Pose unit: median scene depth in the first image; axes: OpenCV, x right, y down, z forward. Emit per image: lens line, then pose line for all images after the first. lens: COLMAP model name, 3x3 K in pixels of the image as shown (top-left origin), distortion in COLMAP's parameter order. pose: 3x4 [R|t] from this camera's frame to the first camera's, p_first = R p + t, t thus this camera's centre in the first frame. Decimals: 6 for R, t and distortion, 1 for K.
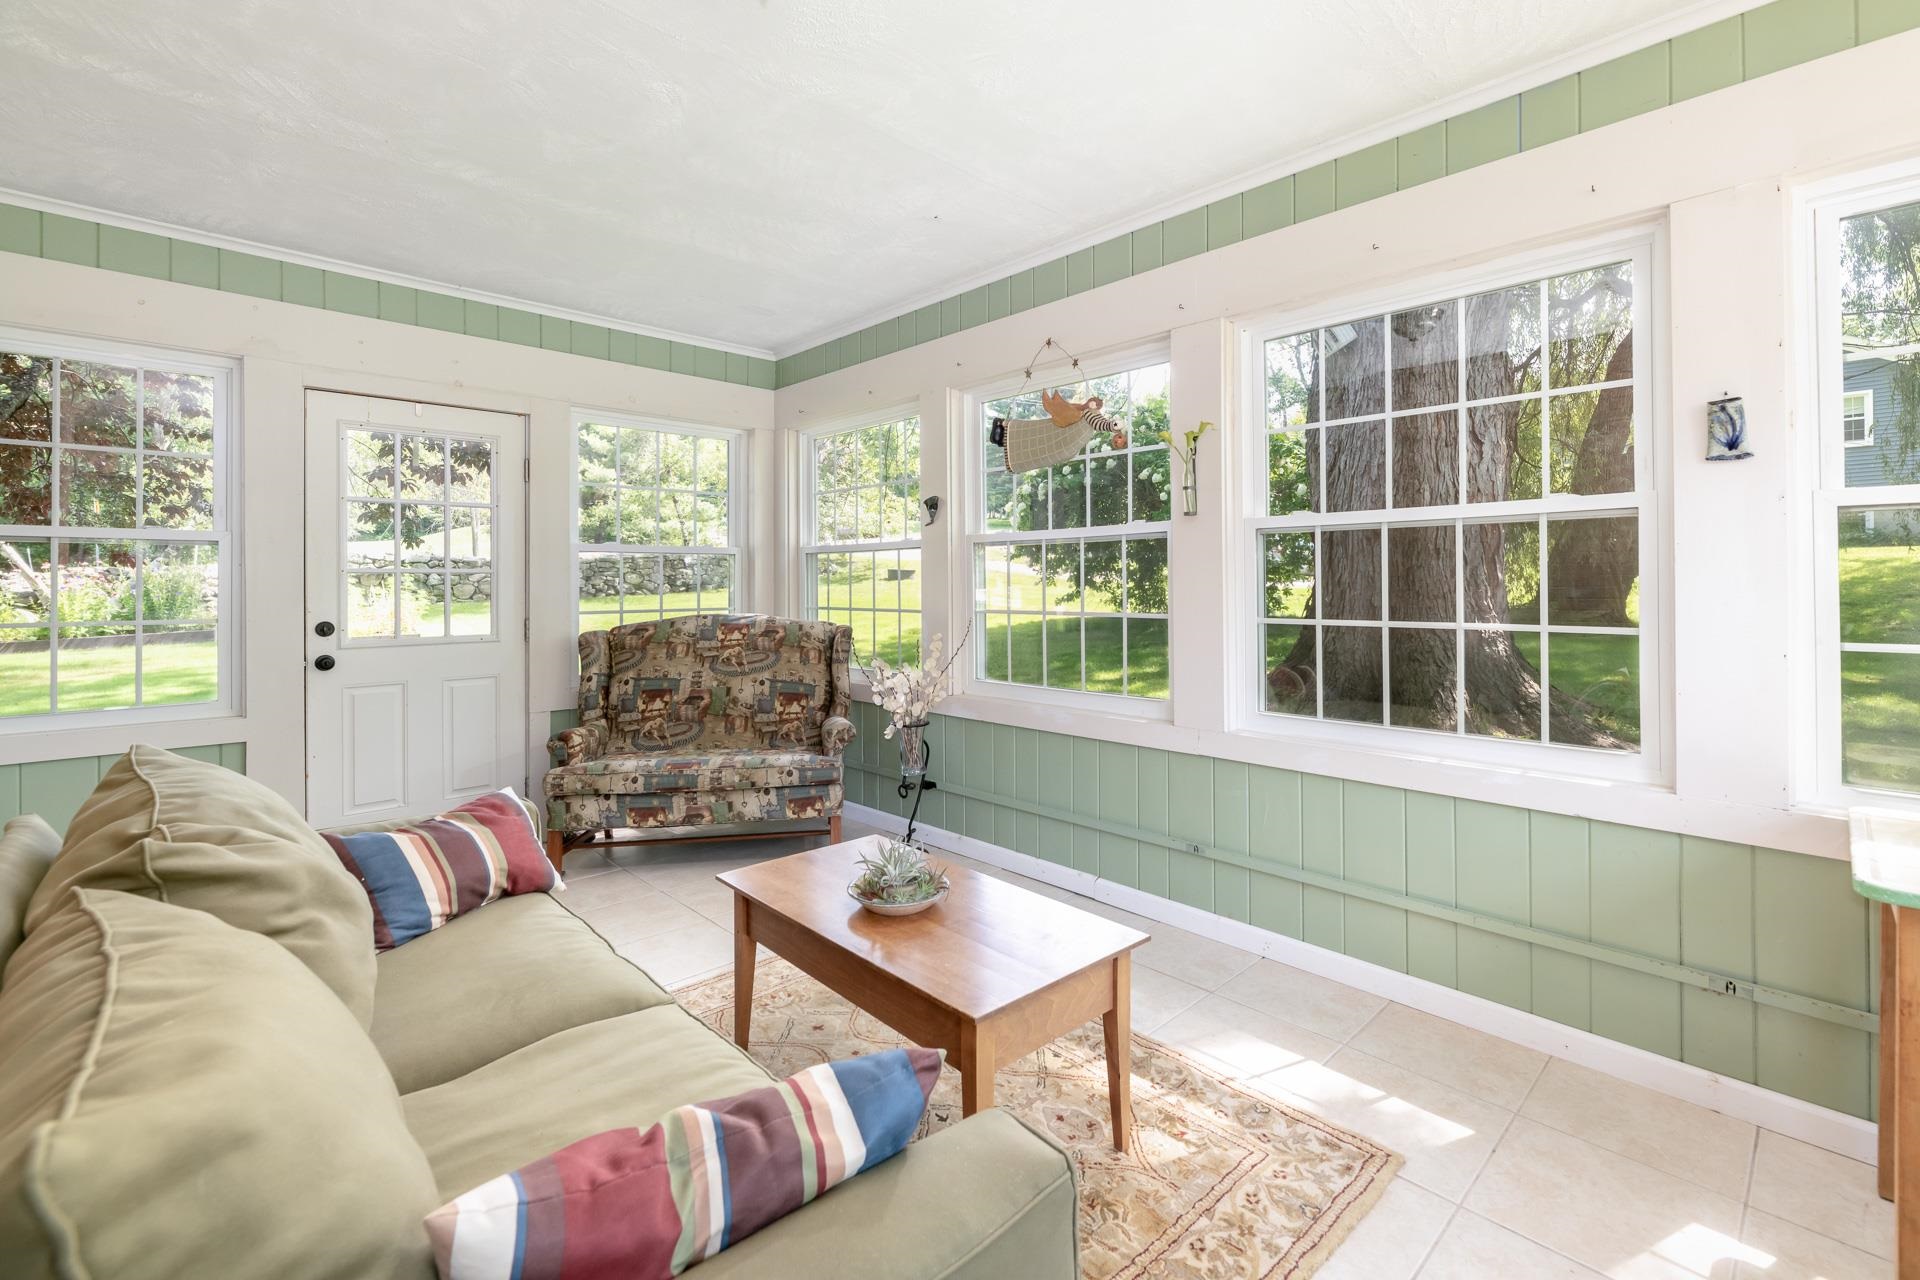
lens RADIAL K [[846.4, 0, 957.0], [0, 846.4, 581.7], [0, 0, 1]] dist [-0.000493, -0.000384]
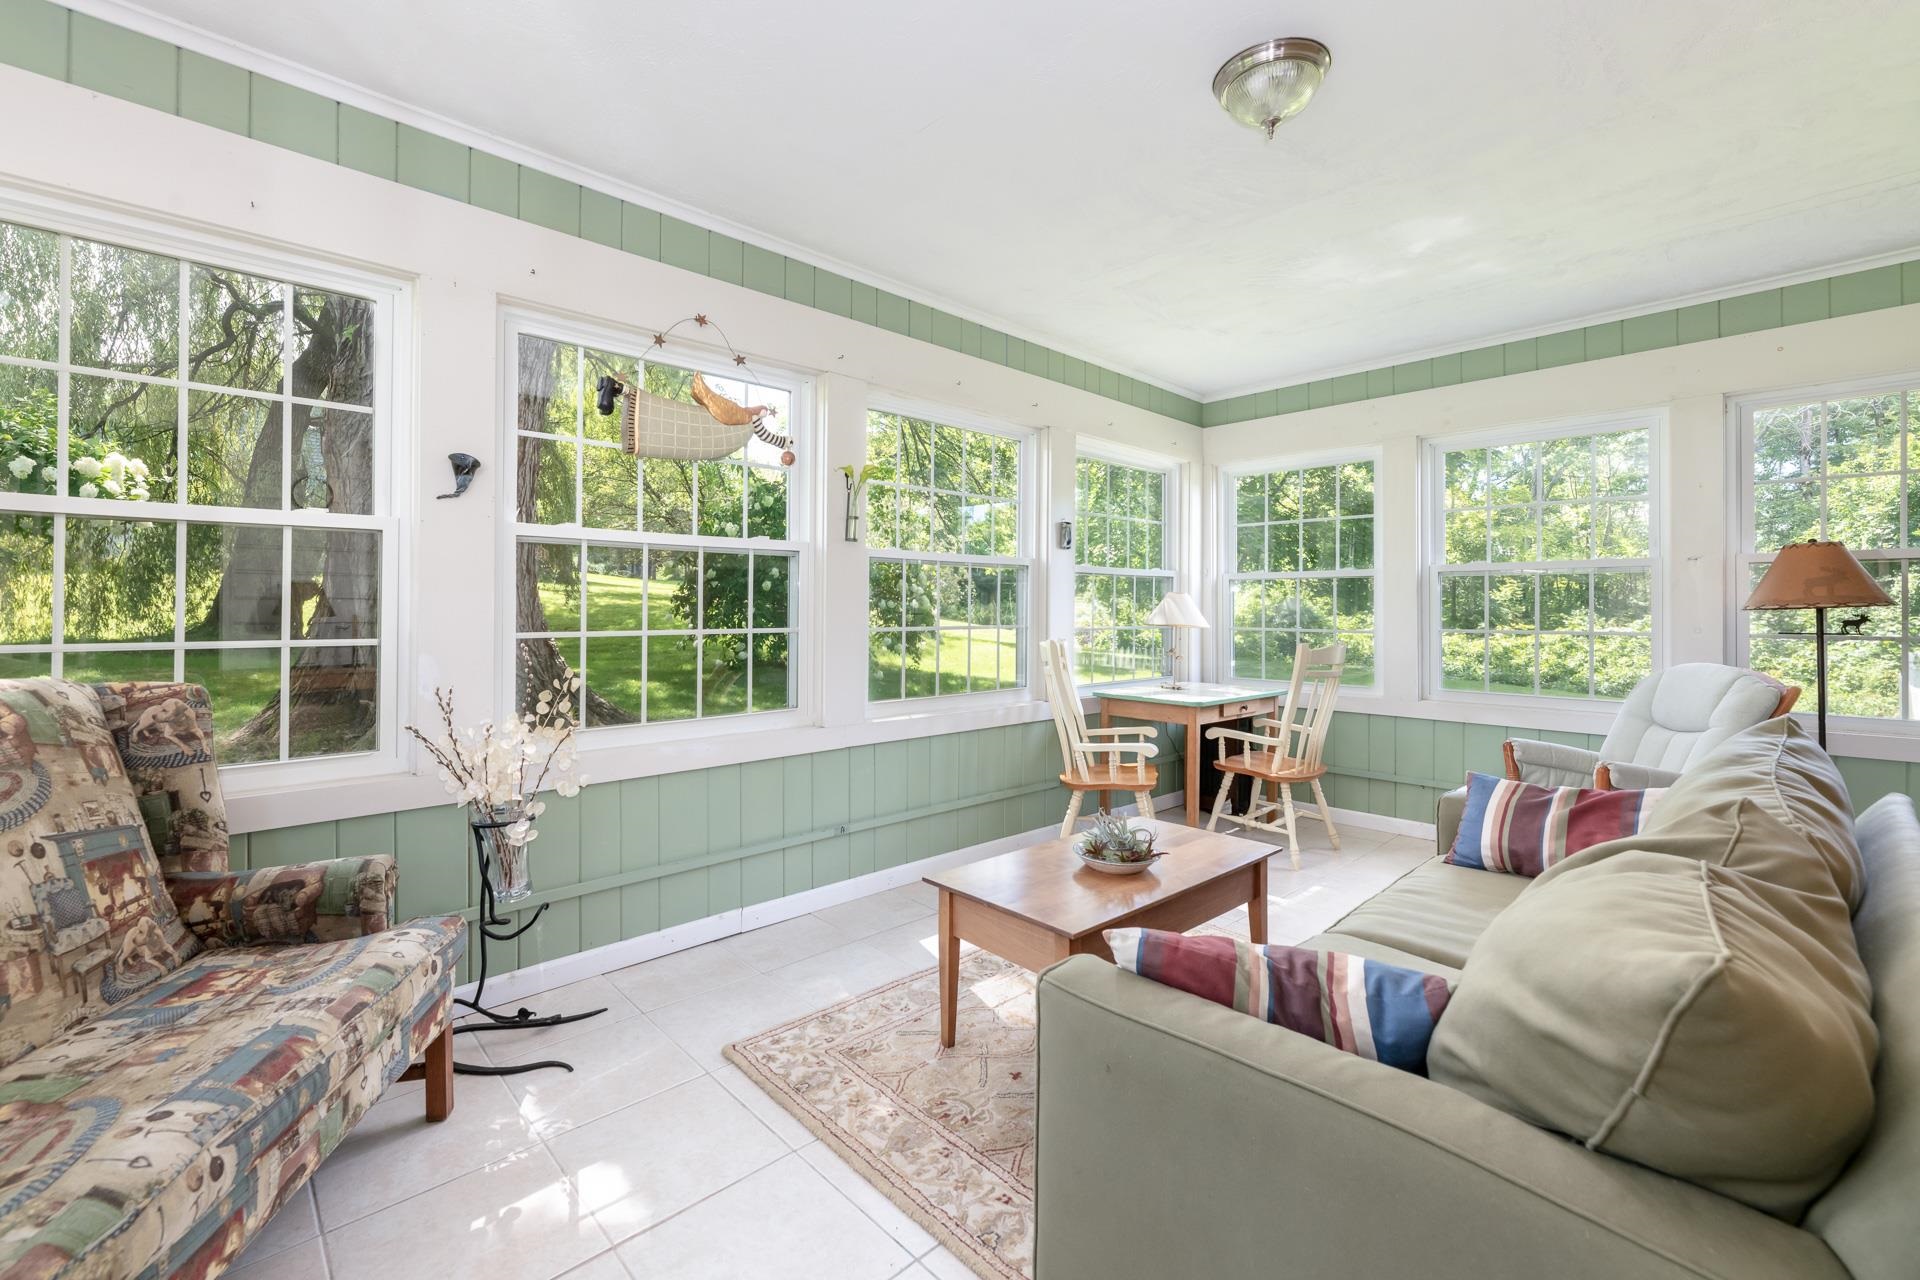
lens RADIAL K [[824.0, 0, 954.8], [0, 824.0, 593.9], [0, 0, 1]] dist [-0.000476, -0.000099]
pose [[-0.006782, 0.015964, 0.999850, -0.606235], [-0.014829, 0.999761, -0.016063, 0.006670], [-0.999867, -0.014935, -0.006544, 0.612343]]
